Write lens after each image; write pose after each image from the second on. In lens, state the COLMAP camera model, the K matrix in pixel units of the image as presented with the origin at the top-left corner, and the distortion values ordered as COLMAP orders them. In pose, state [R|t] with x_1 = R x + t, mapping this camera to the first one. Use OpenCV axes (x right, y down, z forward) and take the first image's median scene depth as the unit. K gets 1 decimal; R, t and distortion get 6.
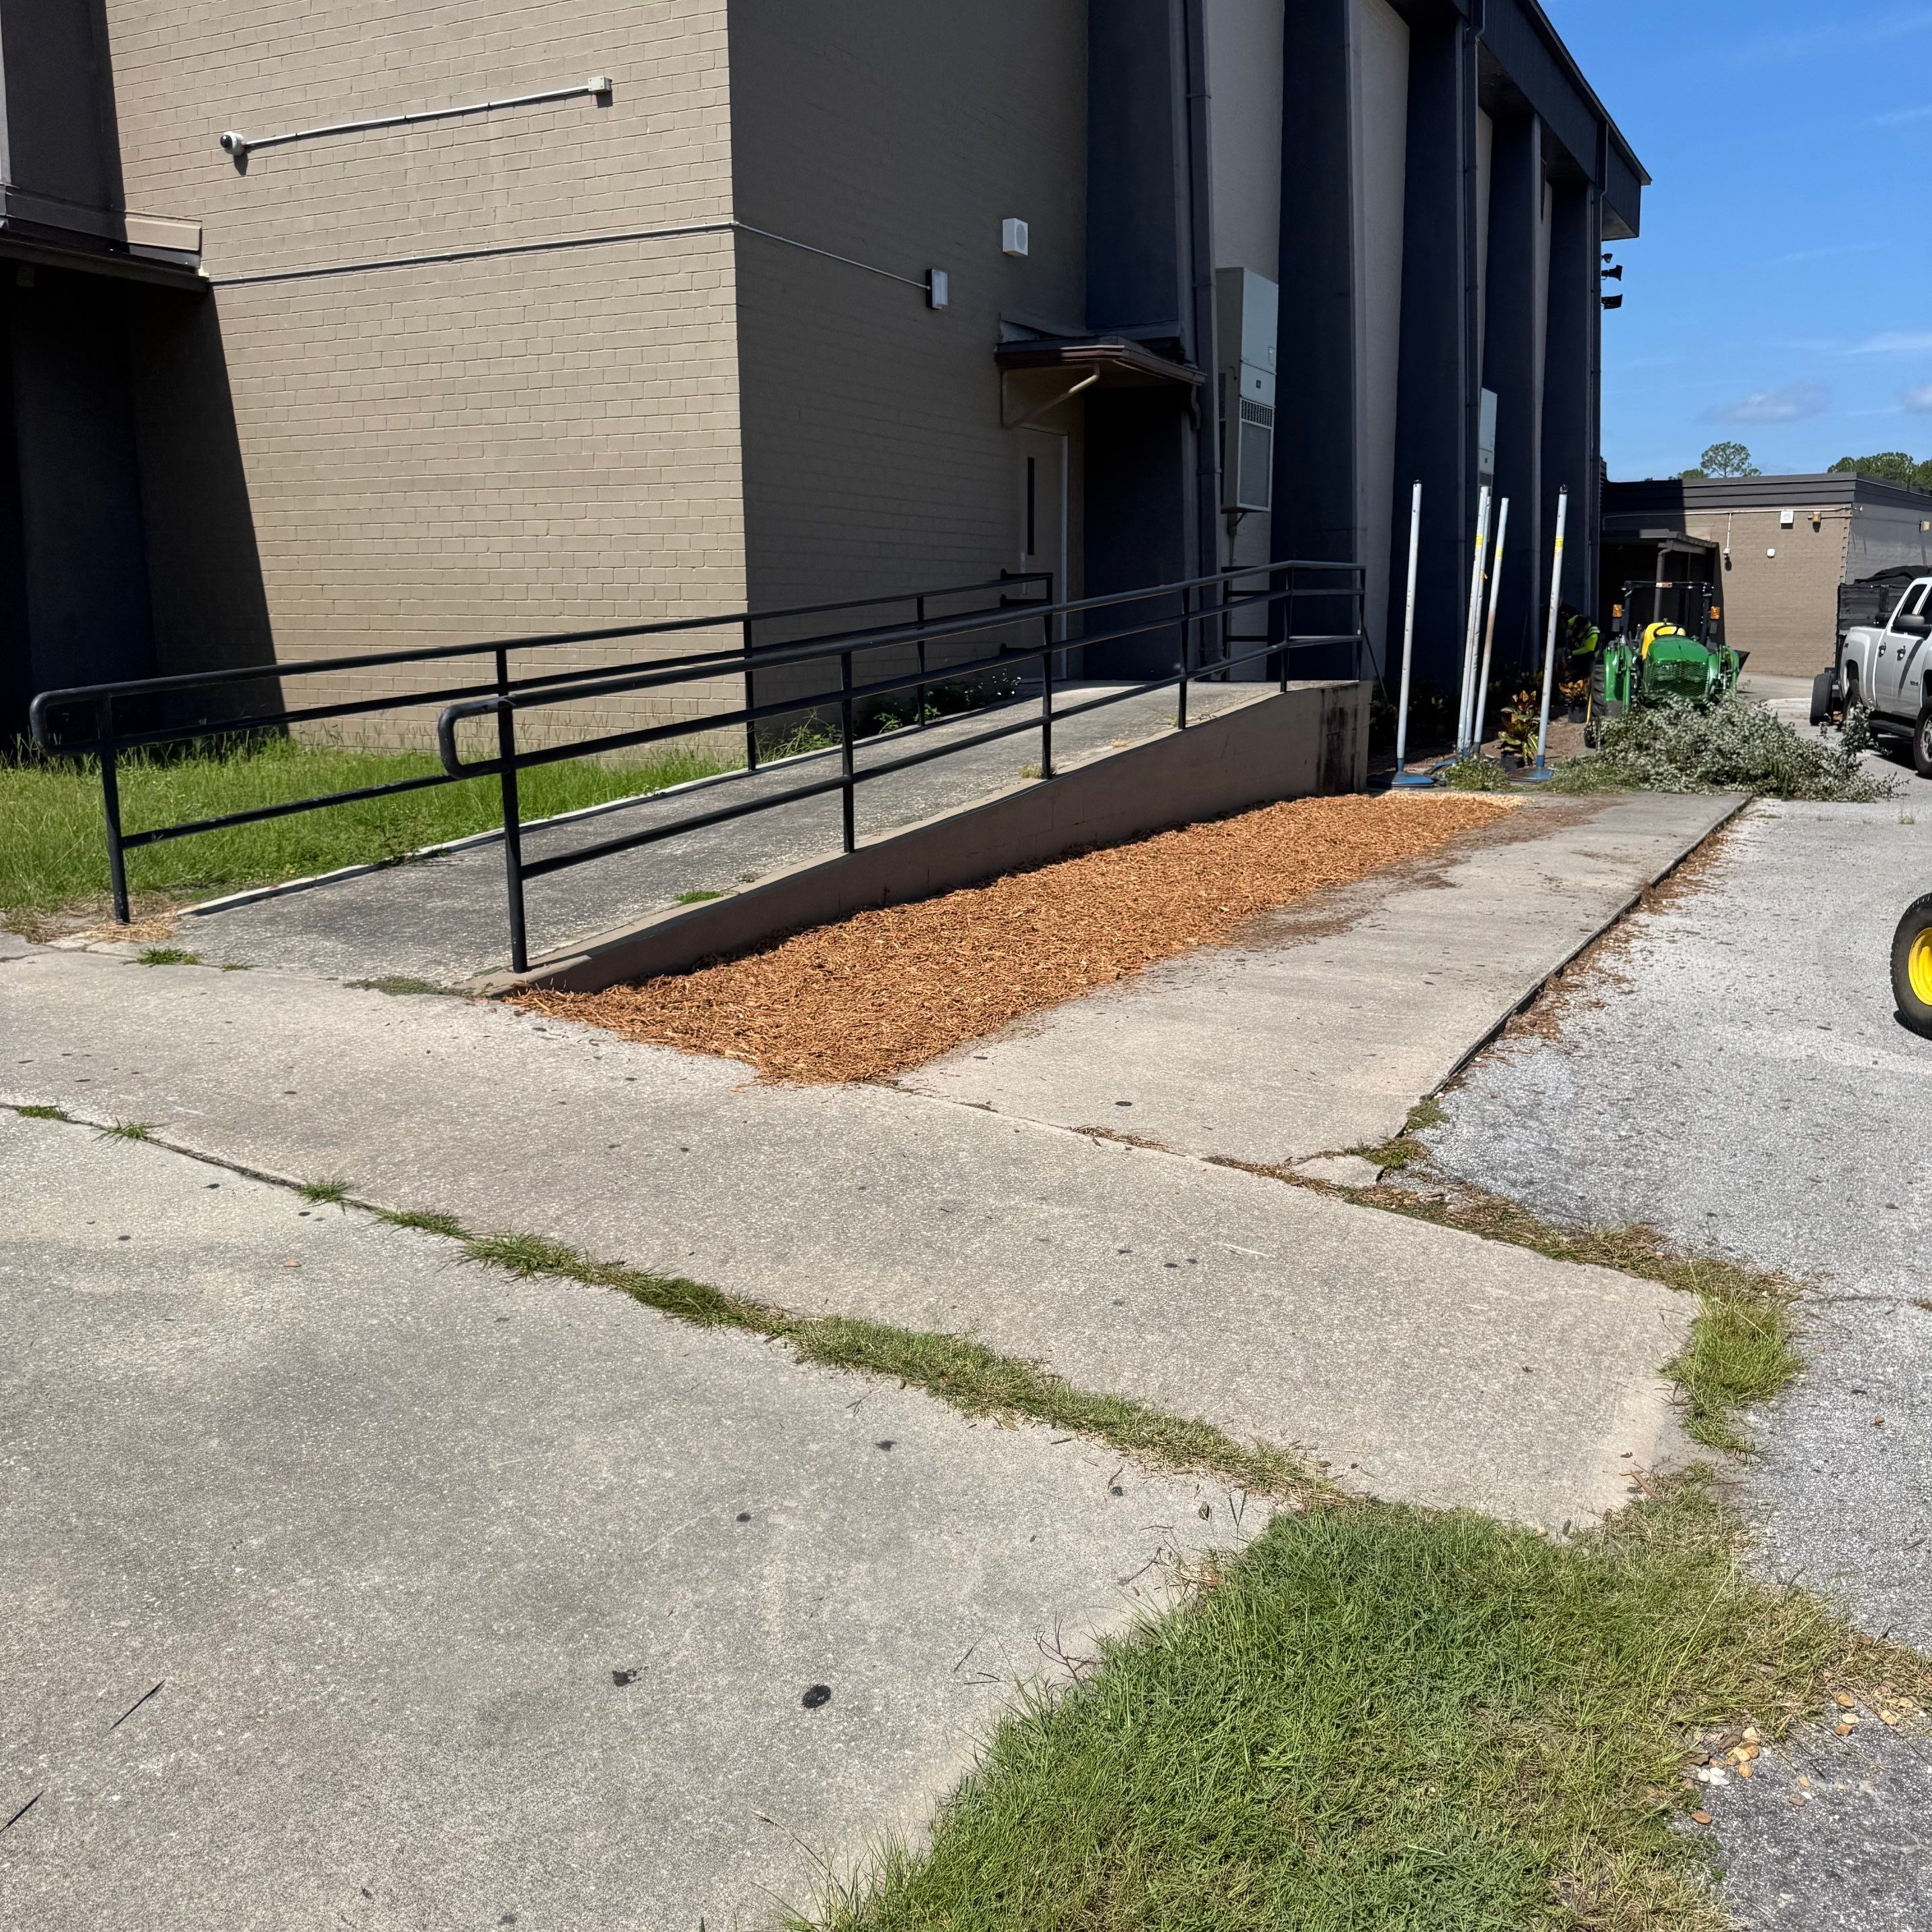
lens RADIAL K [[1803.6, 0, 986.8], [0, 1803.6, 988.7], [0, 0, 1]] dist [0.166349, -0.332132]
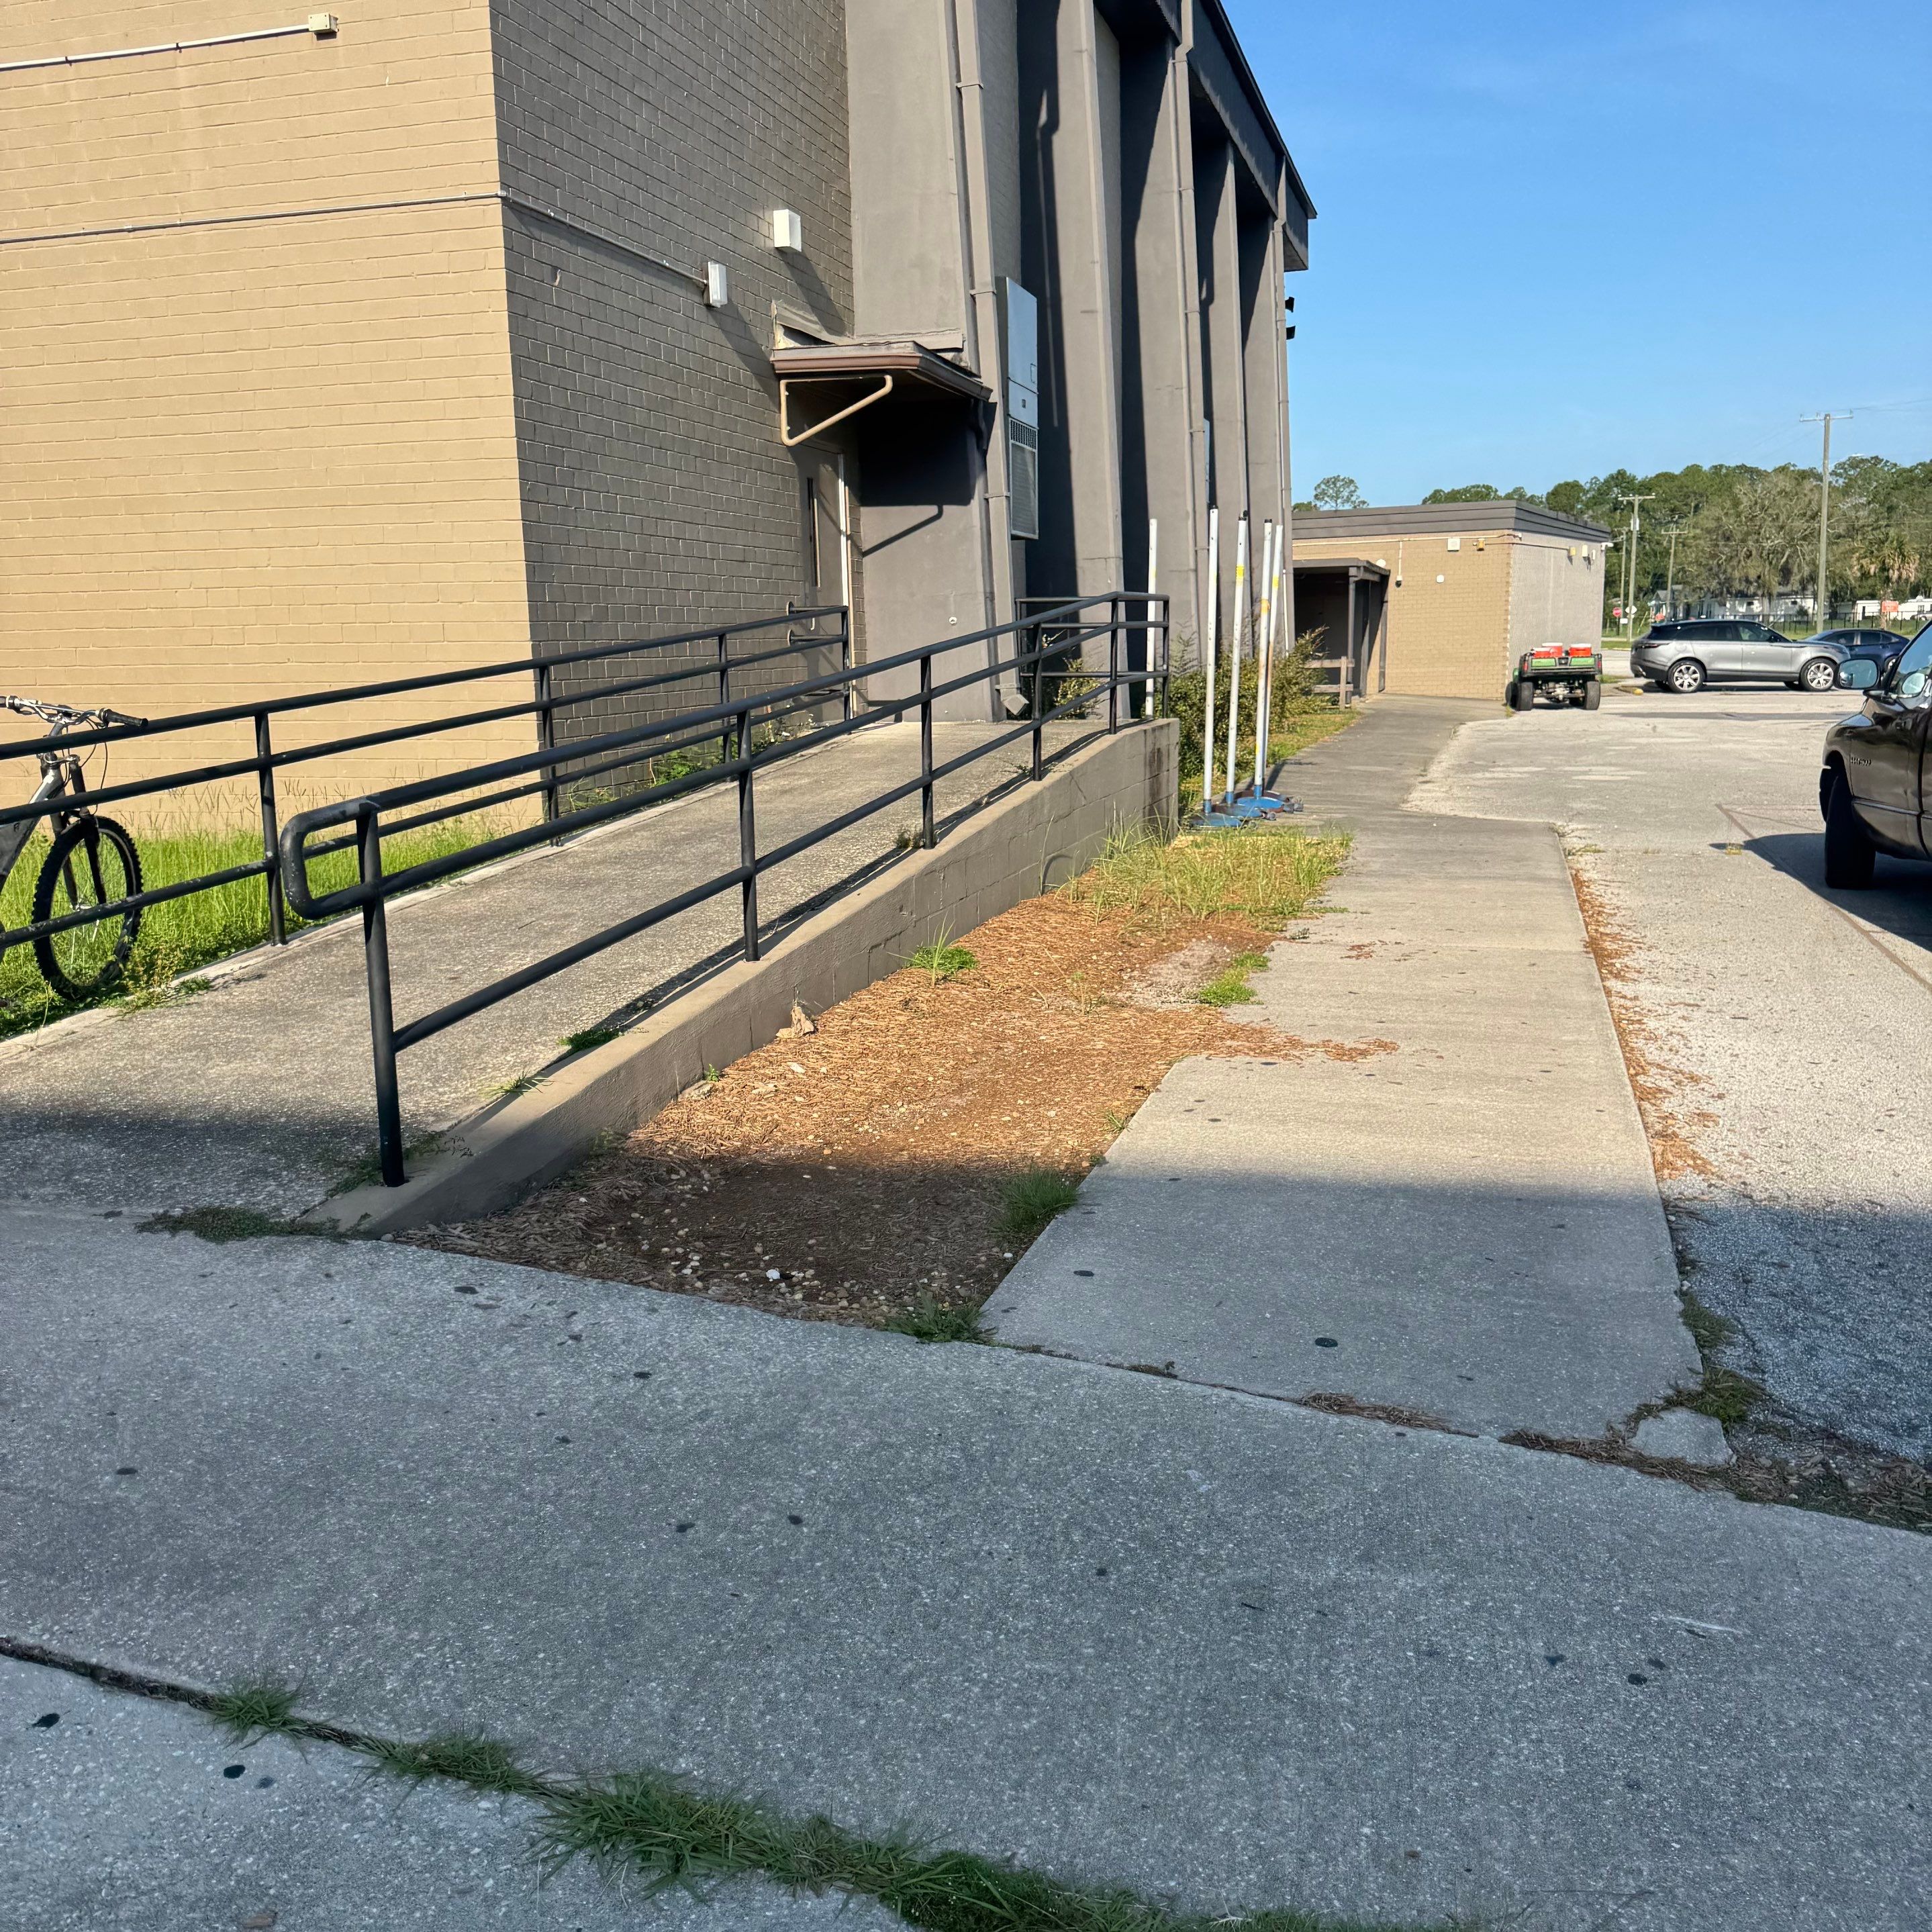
lens RADIAL K [[1814.2, 0, 963.9], [0, 1814.2, 978.2], [0, 0, 1]] dist [0.046081, -0.068235]
pose [[0.983335, -0.046896, 0.175651, -0.184150], [0.050351, 0.998615, -0.015263, -0.076417], [-0.174692, 0.023853, 0.984334, 0.312230]]
